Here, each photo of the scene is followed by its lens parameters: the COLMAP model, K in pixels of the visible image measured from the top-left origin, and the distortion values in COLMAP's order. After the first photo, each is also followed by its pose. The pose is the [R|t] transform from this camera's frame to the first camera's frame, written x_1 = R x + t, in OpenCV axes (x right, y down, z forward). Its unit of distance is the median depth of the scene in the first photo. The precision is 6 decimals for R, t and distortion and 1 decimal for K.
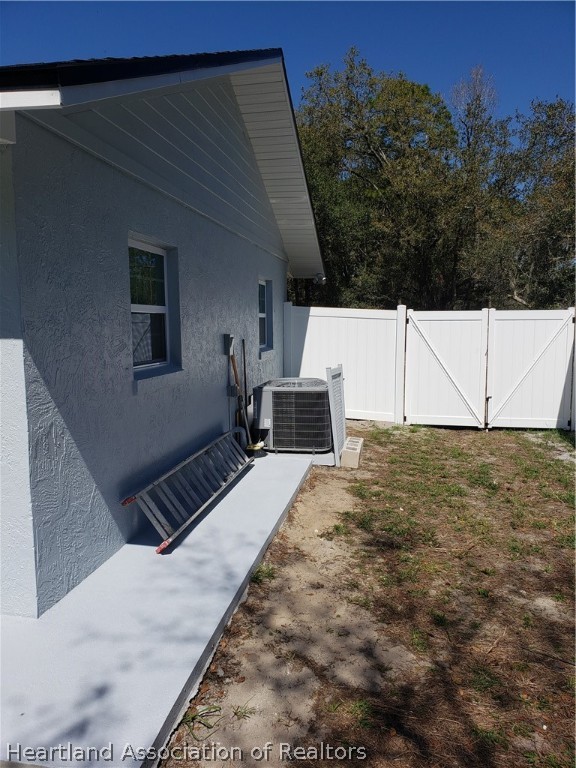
lens RADIAL K [[599.4, 0, 288.2], [0, 599.4, 385.5], [0, 0, 1]] dist [0.024072, -0.005715]
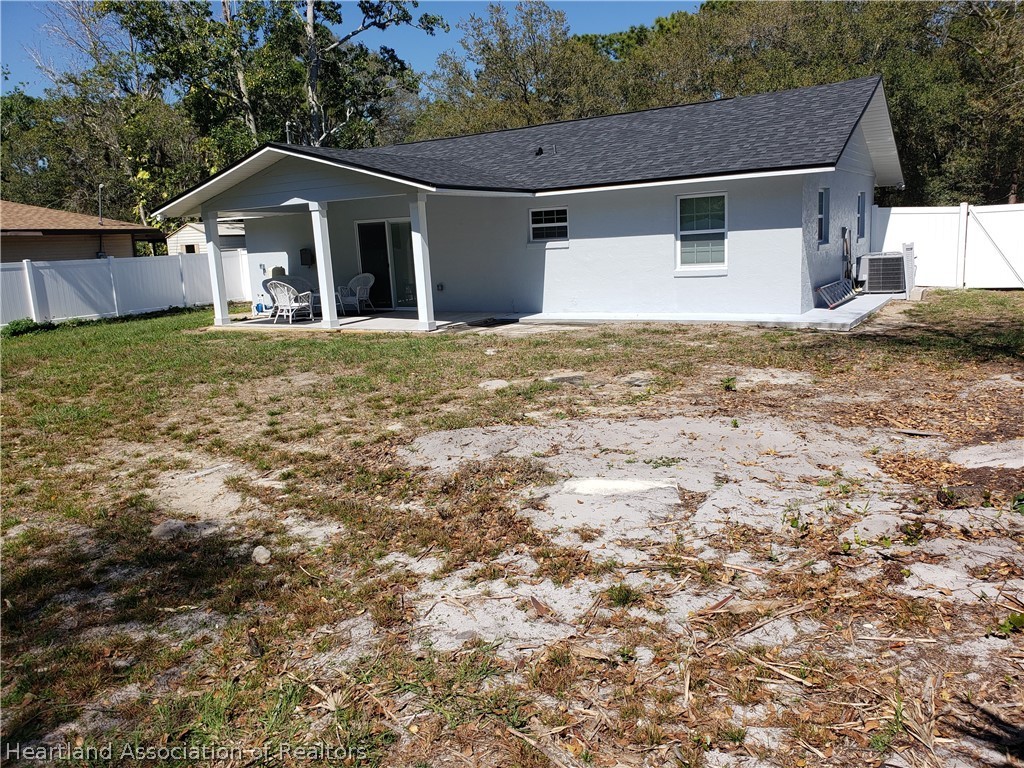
lens RADIAL K [[799.2, 0, 521.7], [0, 799.2, 389.2], [0, 0, 1]] dist [0.024072, -0.005715]
pose [[0.928748, 0.025564, -0.369829, -0.078542], [0.007288, 0.996168, 0.087162, 0.155819], [0.370640, -0.083646, 0.925002, -1.400609]]
